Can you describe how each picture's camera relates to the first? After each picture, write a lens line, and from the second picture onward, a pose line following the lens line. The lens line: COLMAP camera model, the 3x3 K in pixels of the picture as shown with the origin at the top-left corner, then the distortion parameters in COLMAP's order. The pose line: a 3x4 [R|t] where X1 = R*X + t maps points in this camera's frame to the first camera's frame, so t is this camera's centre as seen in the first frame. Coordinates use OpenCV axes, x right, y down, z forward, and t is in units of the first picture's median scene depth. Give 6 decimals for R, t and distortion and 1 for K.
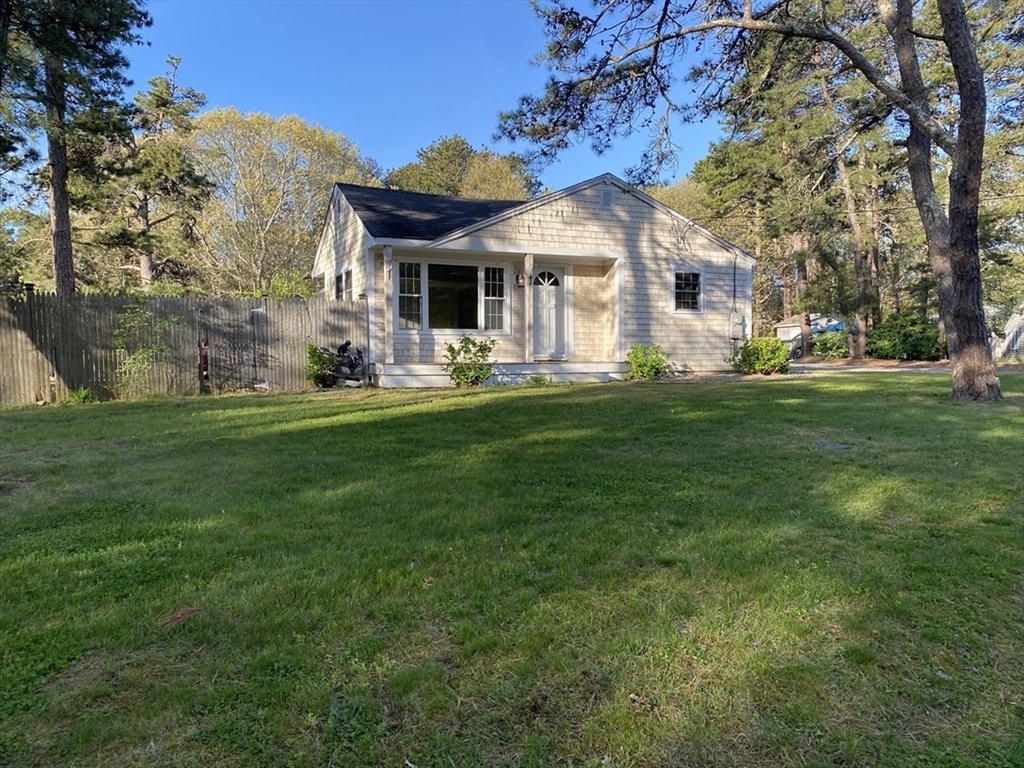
lens RADIAL K [[781.8, 0, 510.9], [0, 781.8, 378.5], [0, 0, 1]] dist [0.042653, -0.044374]
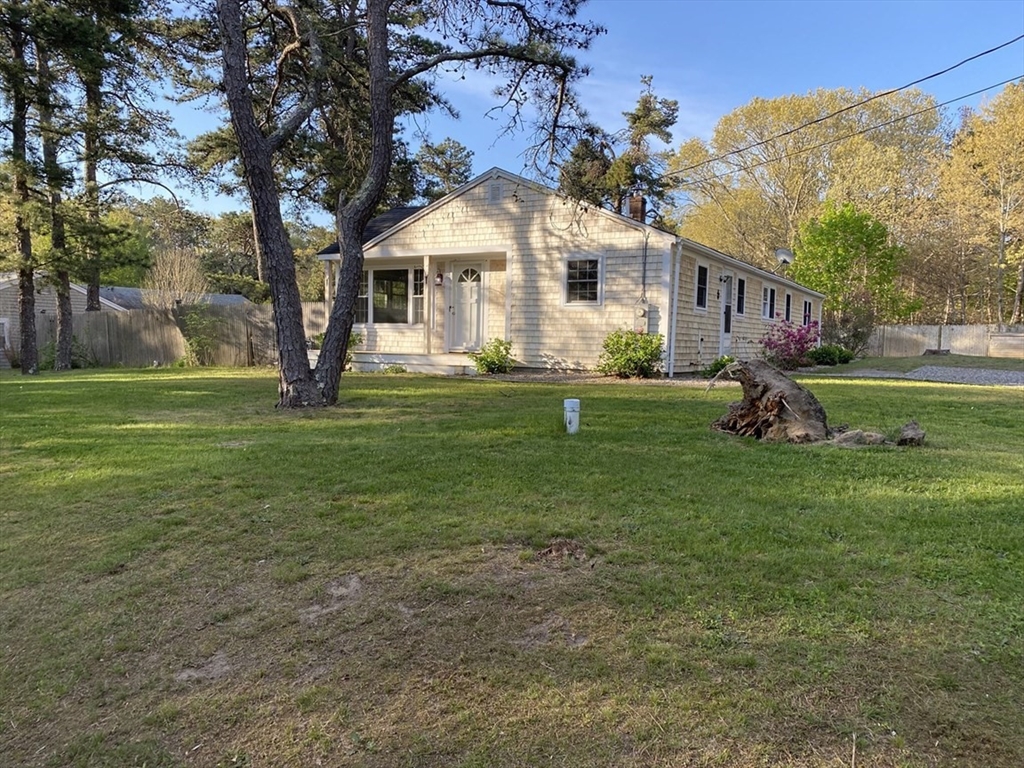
lens RADIAL K [[781.8, 0, 515.2], [0, 781.8, 392.0], [0, 0, 1]] dist [0.042653, -0.044374]
pose [[0.591734, 0.076158, -0.802527, 0.927886], [-0.033629, 0.996993, 0.069816, -0.045047], [0.805431, -0.014325, 0.592516, 0.407663]]
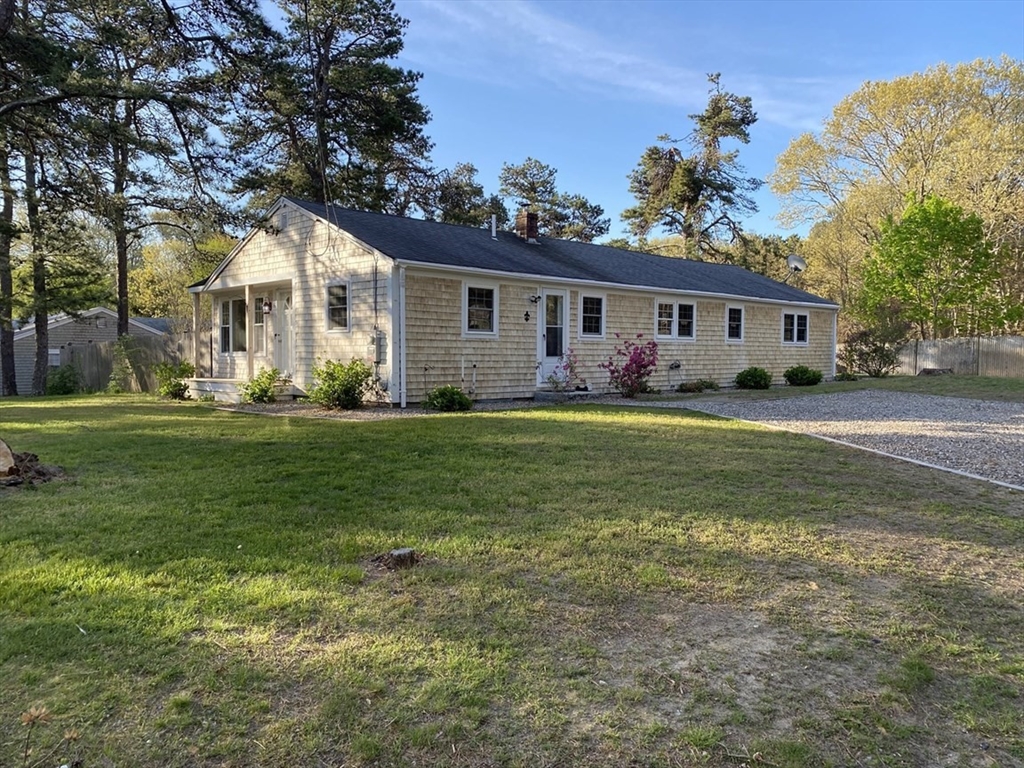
lens RADIAL K [[781.8, 0, 506.1], [0, 781.8, 386.8], [0, 0, 1]] dist [0.042653, -0.044374]
pose [[0.335758, 0.054142, -0.940391, 1.133961], [-0.017204, 0.998533, 0.051347, -0.072401], [0.941791, -0.001062, 0.336196, 0.897156]]
